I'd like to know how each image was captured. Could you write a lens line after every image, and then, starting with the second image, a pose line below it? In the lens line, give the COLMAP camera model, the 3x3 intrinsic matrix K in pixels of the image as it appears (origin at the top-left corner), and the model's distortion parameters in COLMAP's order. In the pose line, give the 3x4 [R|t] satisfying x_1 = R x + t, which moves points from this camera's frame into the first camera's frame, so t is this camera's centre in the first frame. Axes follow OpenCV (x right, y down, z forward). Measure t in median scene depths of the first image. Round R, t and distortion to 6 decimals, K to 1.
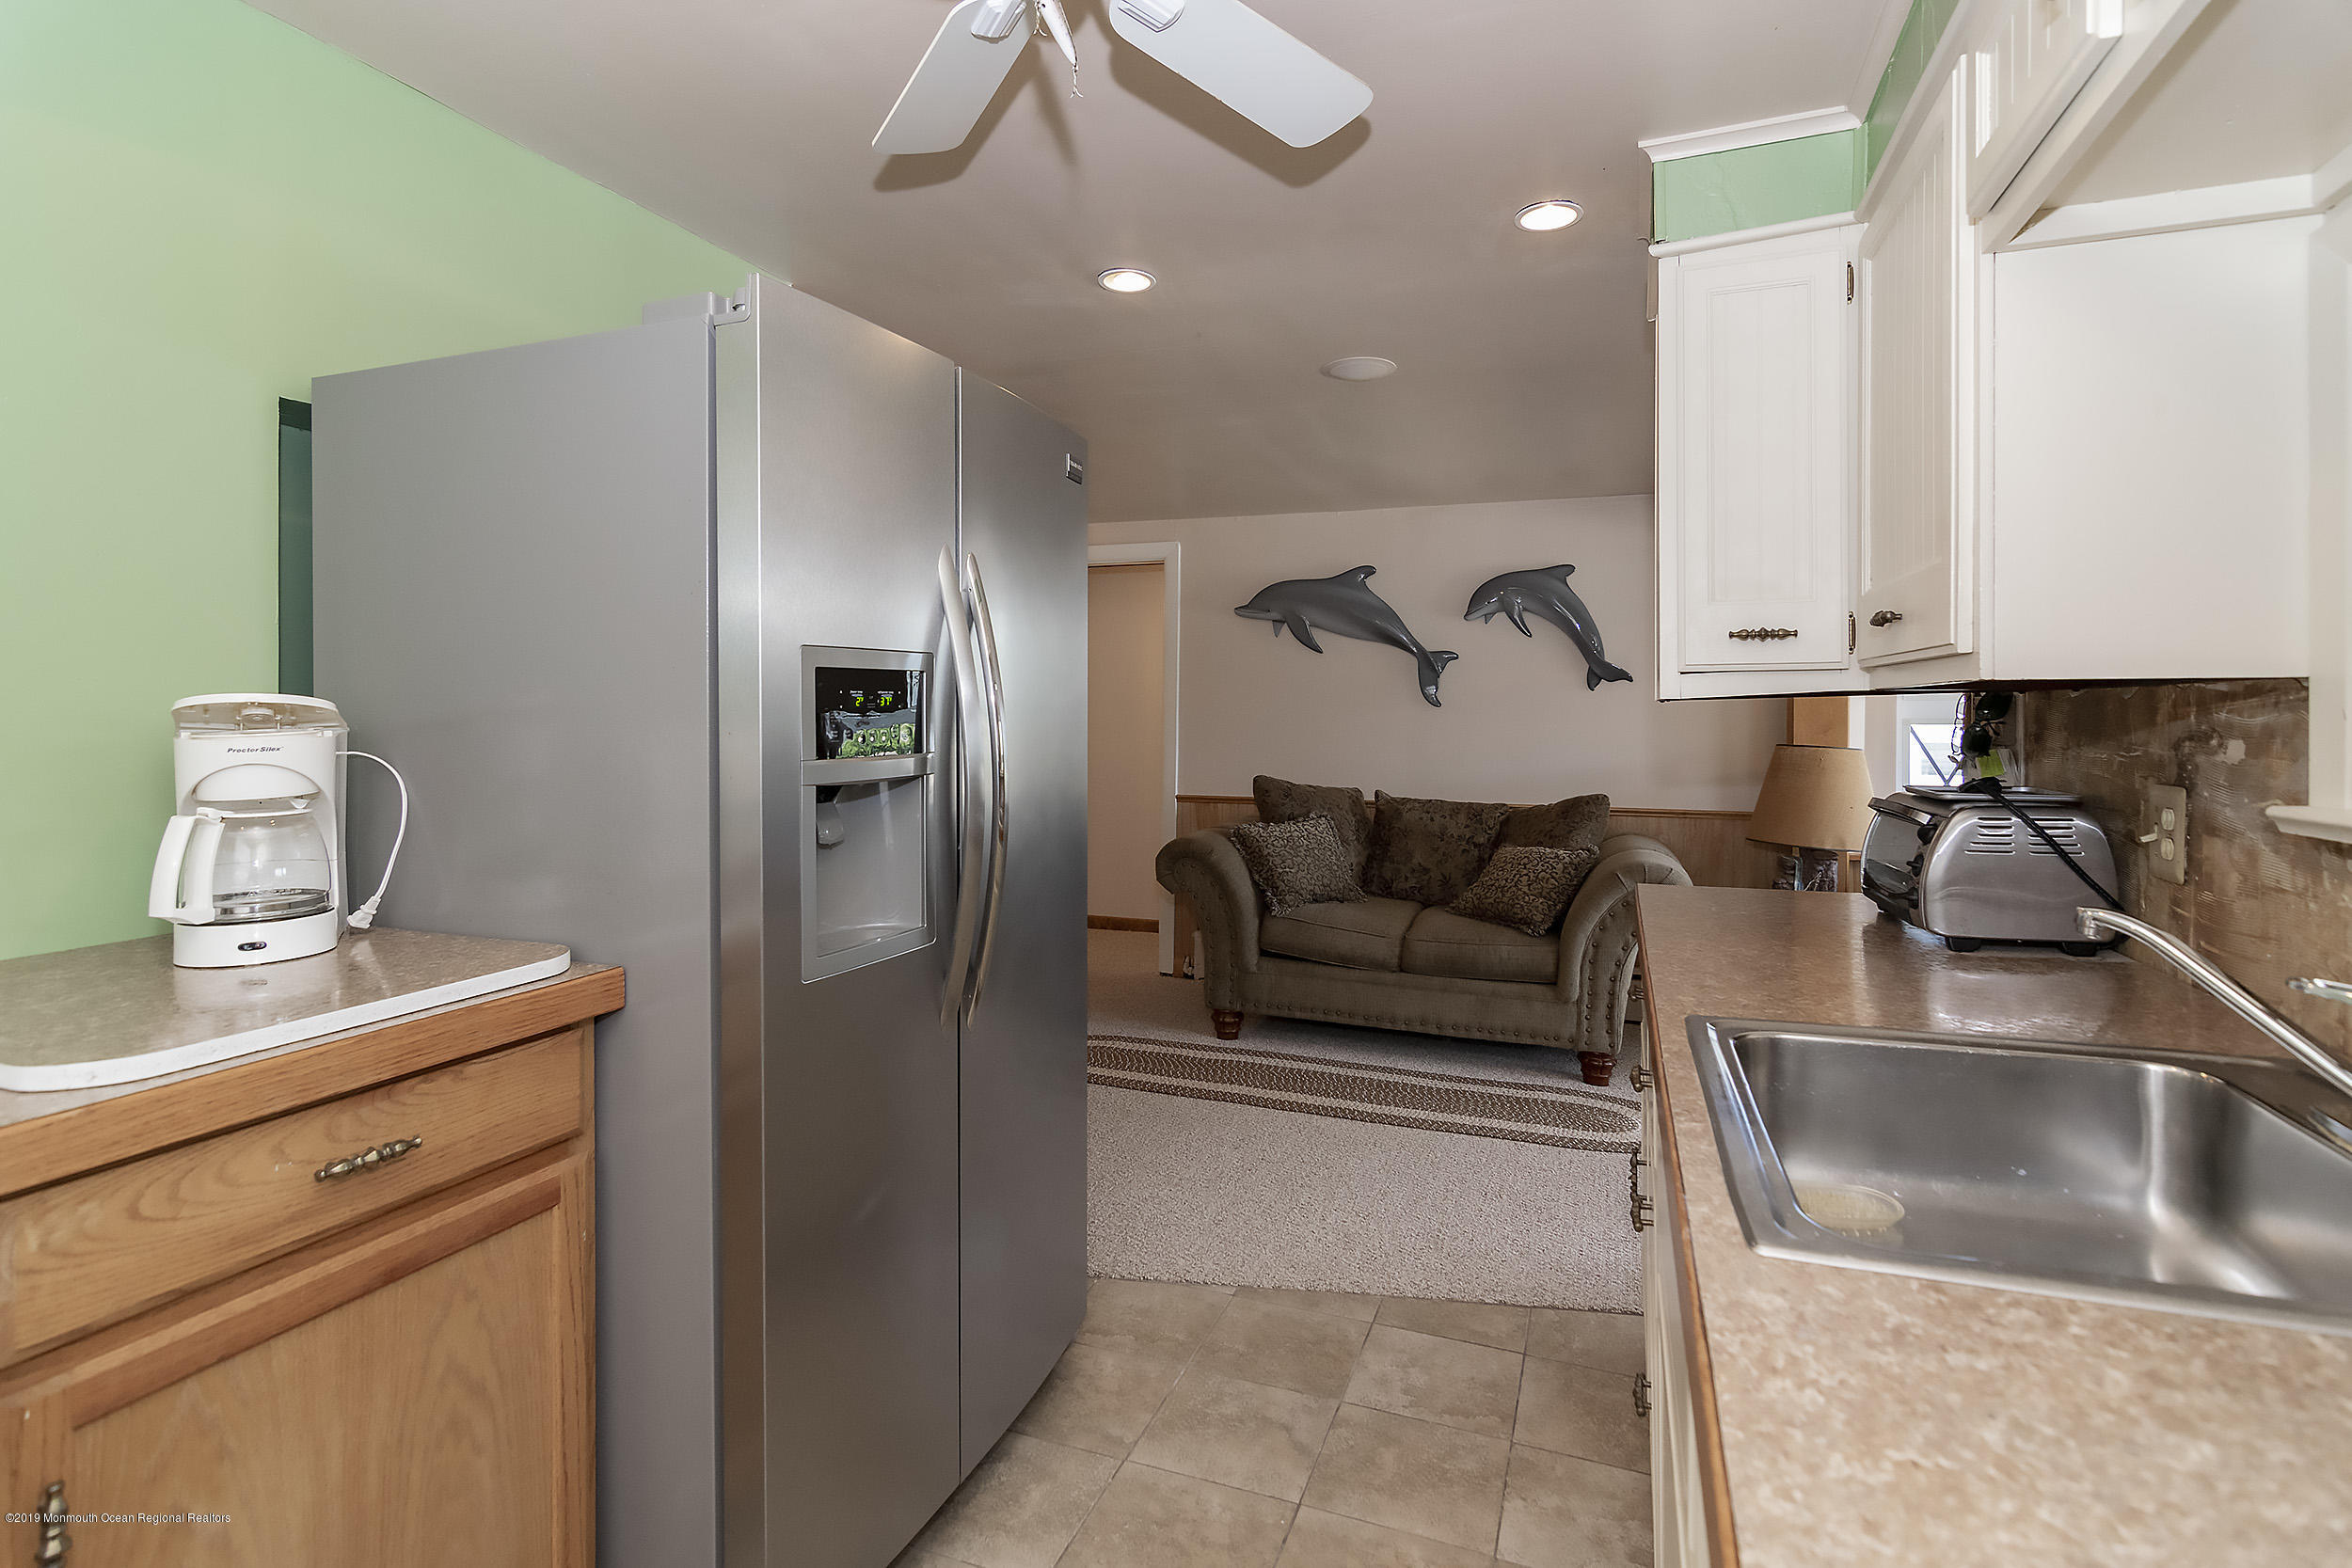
lens RADIAL K [[1158.8, 0, 1171.6], [0, 1158.8, 731.2], [0, 0, 1]] dist [0.002668, 0.000447]
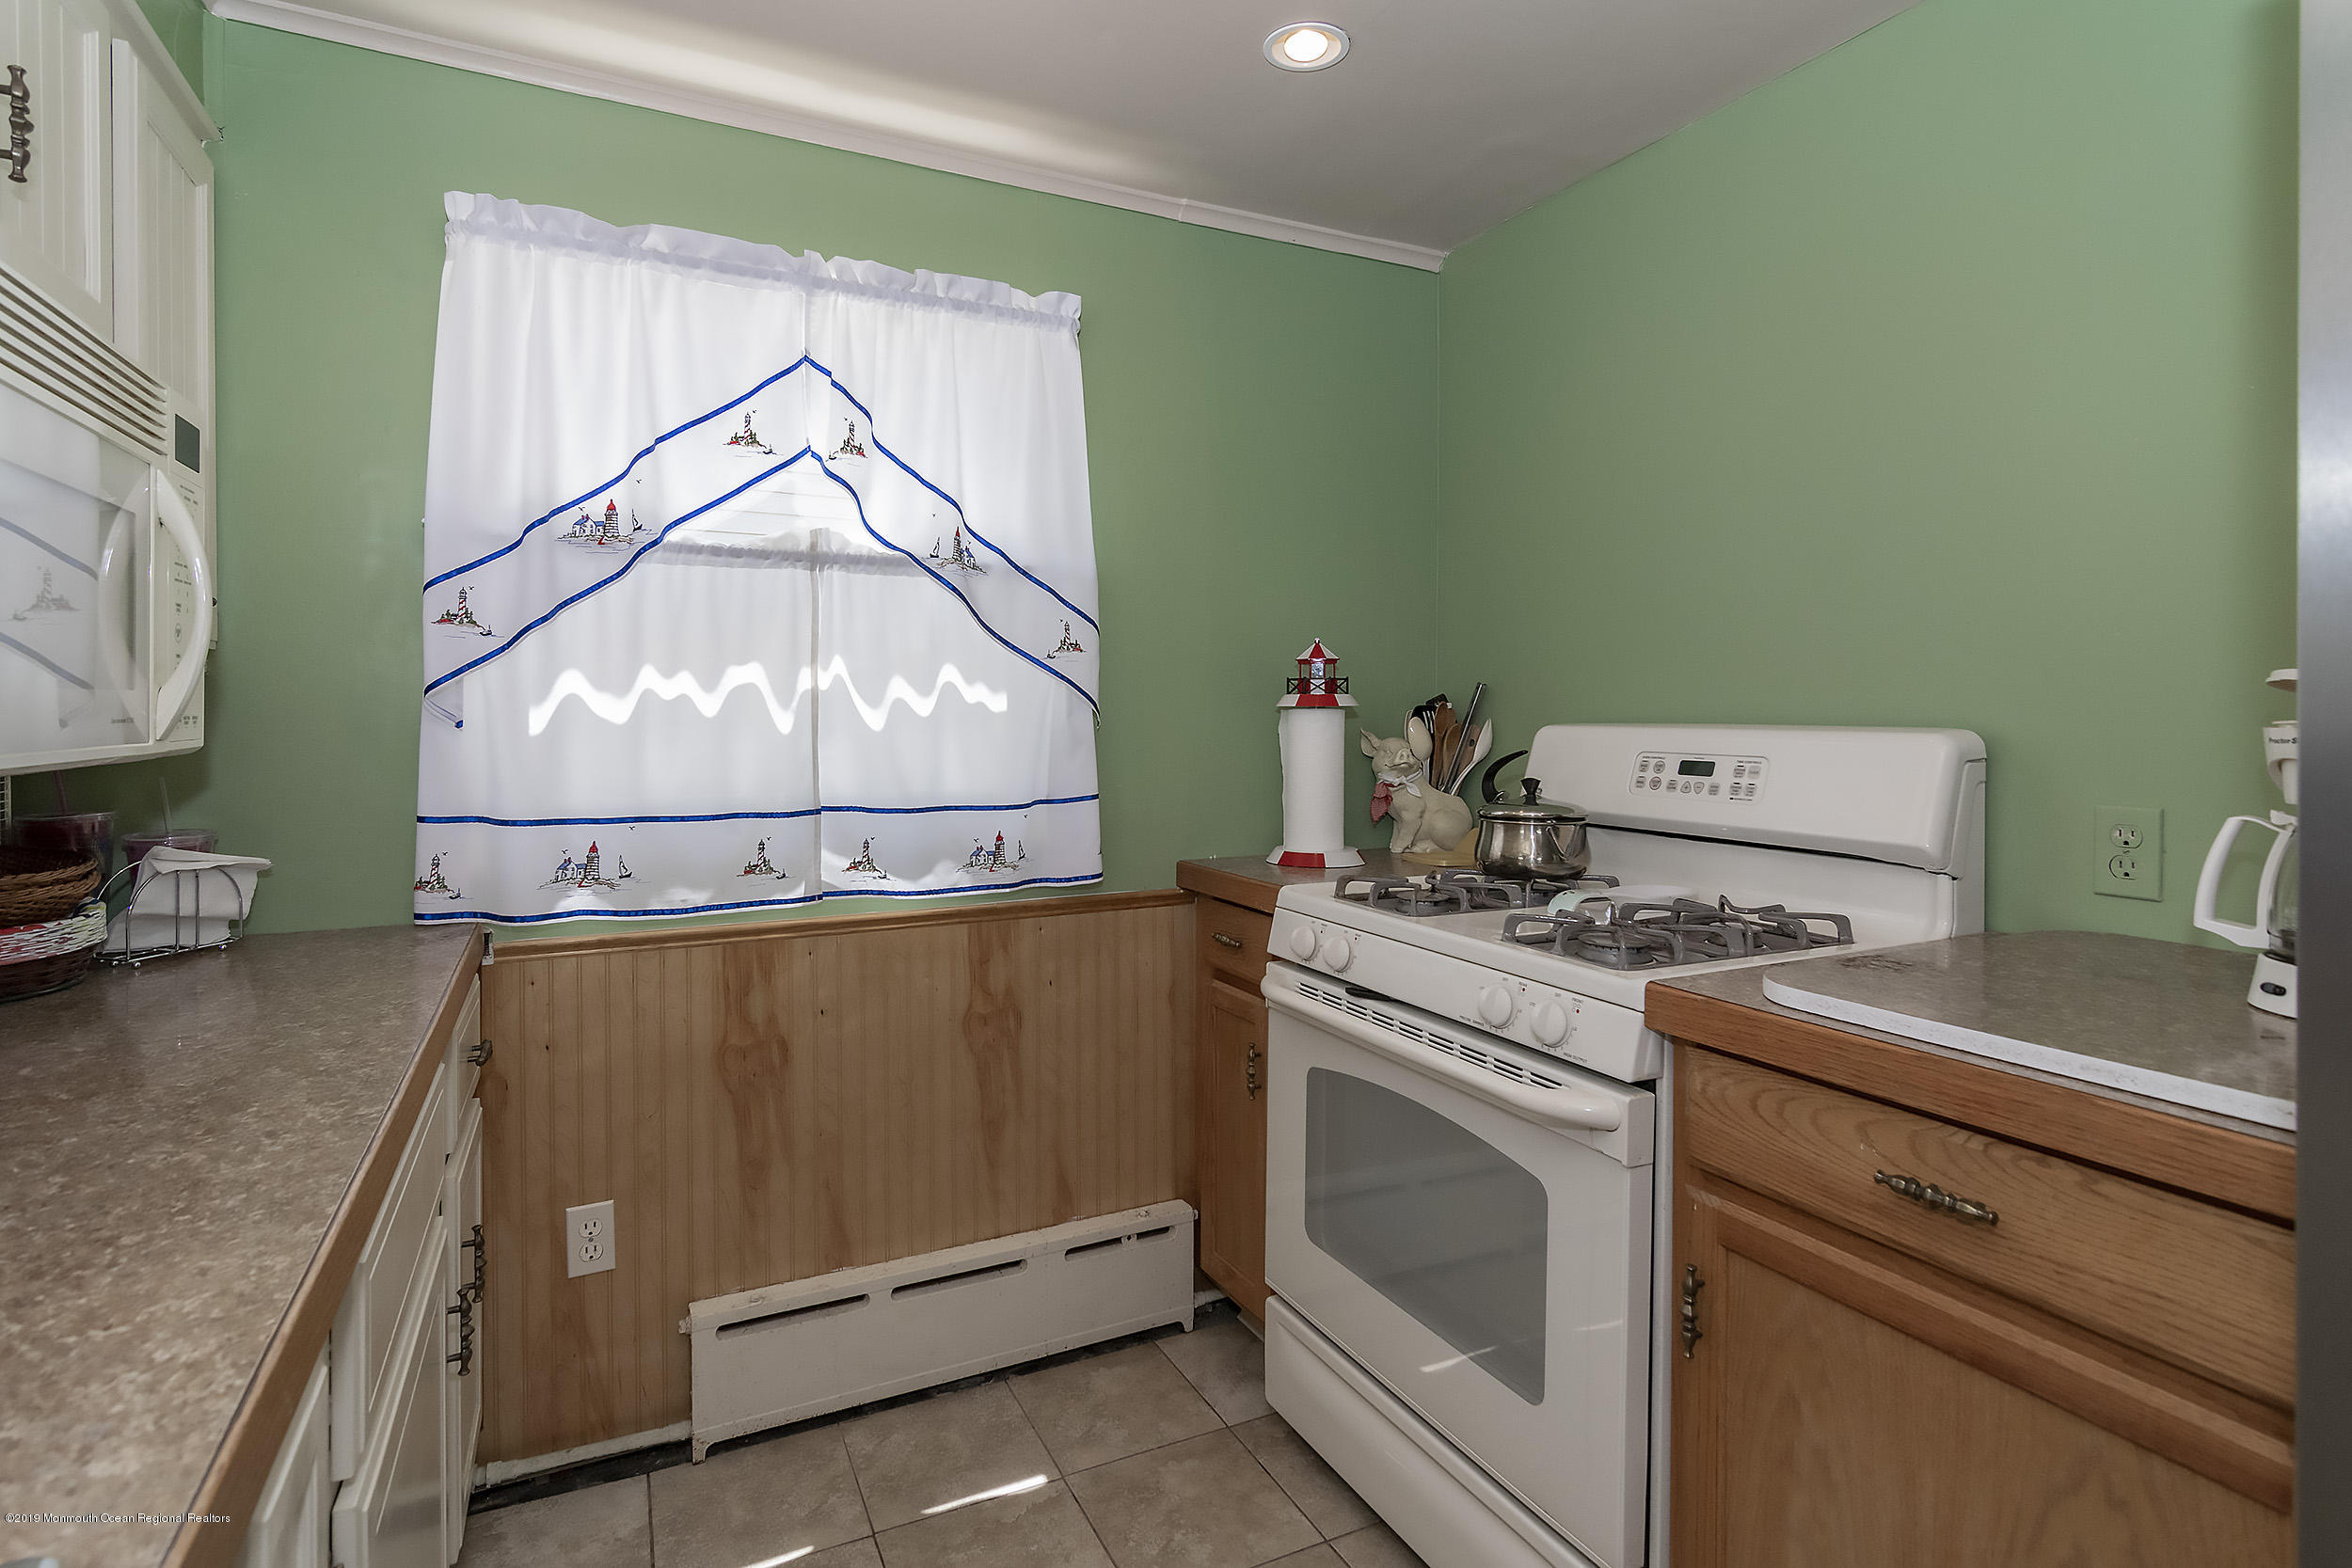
lens RADIAL K [[1158.8, 0, 1171.6], [0, 1158.8, 731.2], [0, 0, 1]] dist [0.002668, 0.000447]
pose [[-0.675233, 0.014693, -0.737458, 0.387773], [-0.010855, 0.999495, 0.029853, -0.007387], [0.737525, 0.028163, -0.674733, 1.287838]]
